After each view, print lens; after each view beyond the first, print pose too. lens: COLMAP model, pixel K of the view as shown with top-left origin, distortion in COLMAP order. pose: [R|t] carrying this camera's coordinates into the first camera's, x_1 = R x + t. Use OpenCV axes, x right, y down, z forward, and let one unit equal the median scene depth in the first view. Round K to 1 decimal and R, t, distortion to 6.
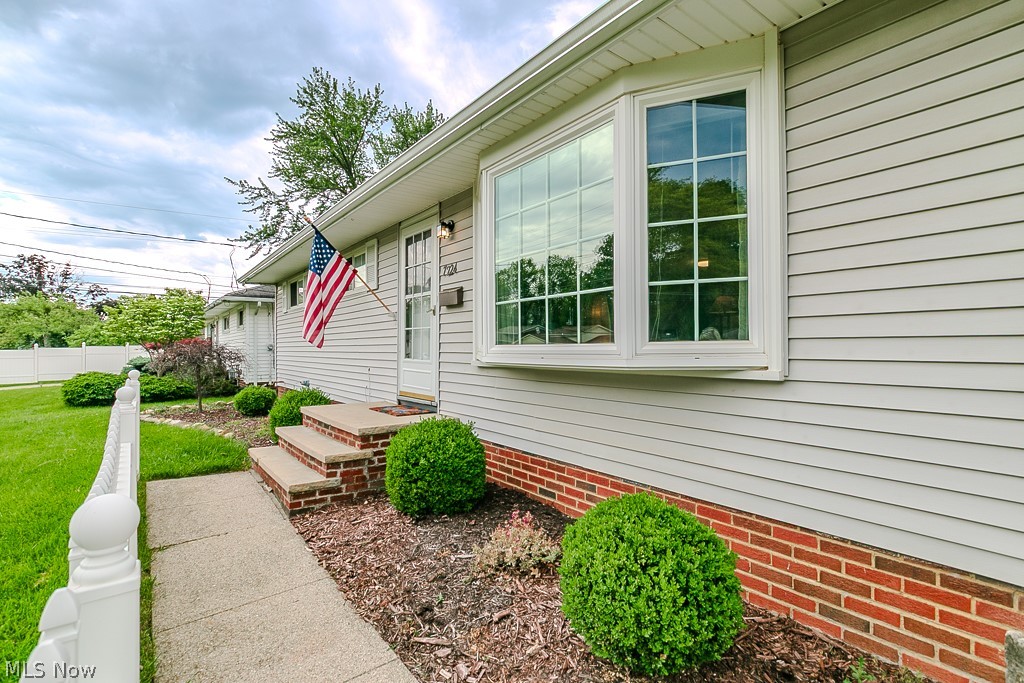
lens RADIAL K [[477.5, 0, 512.0], [0, 477.5, 341.5], [0, 0, 1]] dist [0.003842, 0.000434]
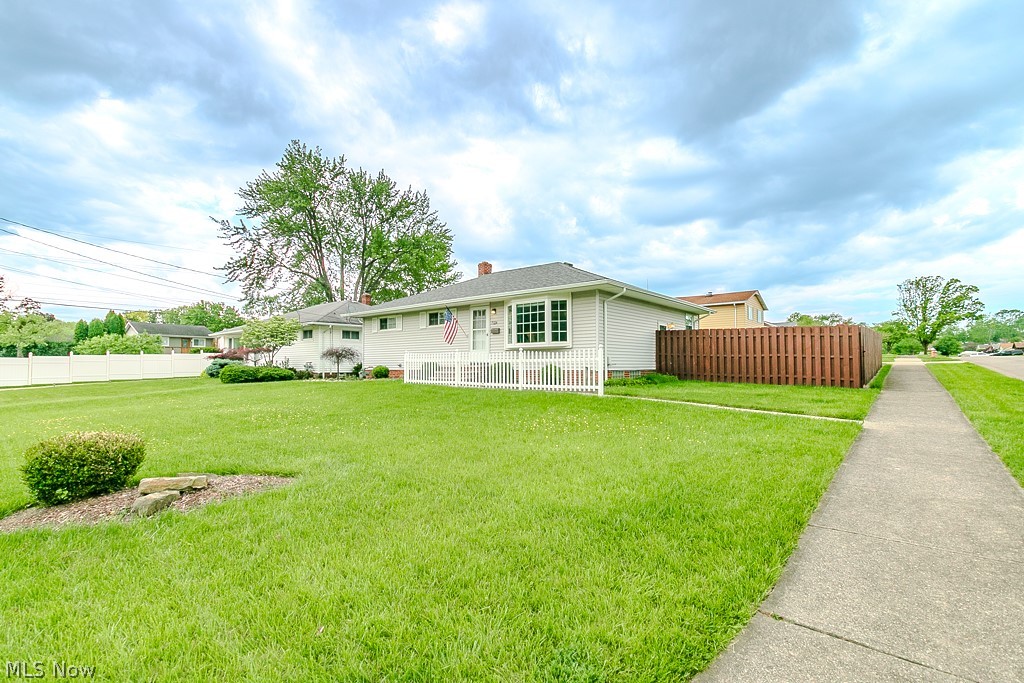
lens RADIAL K [[478.4, 0, 512.0], [0, 478.4, 341.5], [0, 0, 1]] dist [-0.000054, -0.000012]
pose [[0.975442, 0.013798, 0.219824, -0.723759], [-0.004989, 0.999164, -0.040576, 0.117281], [-0.220200, 0.038483, 0.974695, -2.260978]]
